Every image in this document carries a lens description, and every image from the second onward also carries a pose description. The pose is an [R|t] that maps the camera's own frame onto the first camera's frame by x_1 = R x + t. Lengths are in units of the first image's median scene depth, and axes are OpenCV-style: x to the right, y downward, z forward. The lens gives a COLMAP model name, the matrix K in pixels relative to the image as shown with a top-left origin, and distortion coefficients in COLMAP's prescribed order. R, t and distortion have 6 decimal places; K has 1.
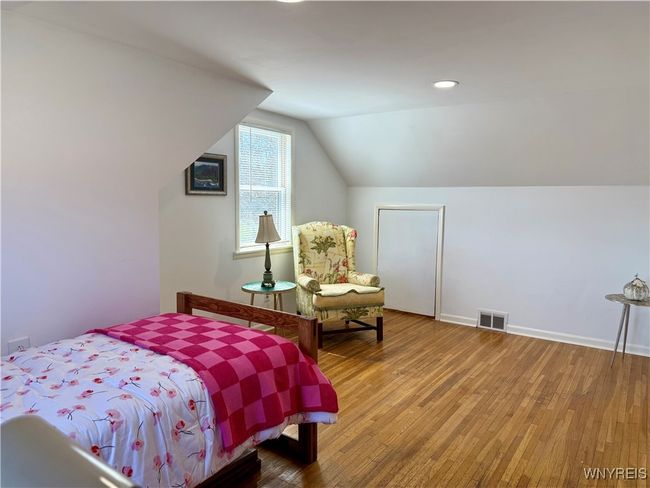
lens RADIAL K [[451.5, 0, 325.0], [0, 451.5, 243.5], [0, 0, 1]] dist [-0.003142, -0.010128]
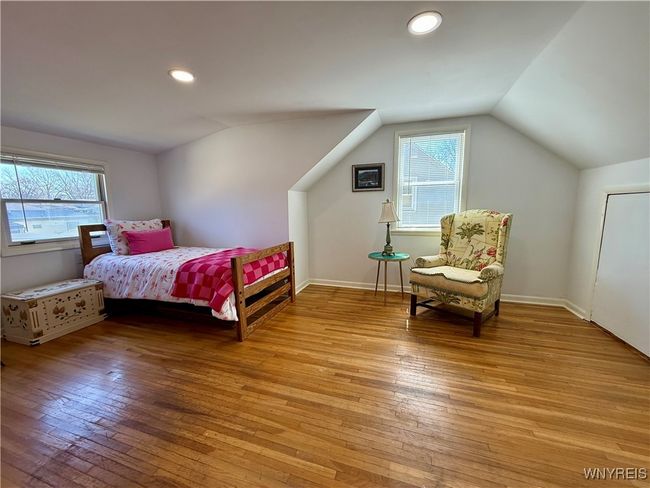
lens RADIAL K [[259.9, 0, 324.0], [0, 259.9, 247.1], [0, 0, 1]] dist [-0.001132, 0.000001]
pose [[0.289104, 0.118073, -0.949988, 0.553326], [-0.076952, 0.992019, 0.099879, 0.005626], [0.954200, 0.044228, 0.295883, 0.582251]]
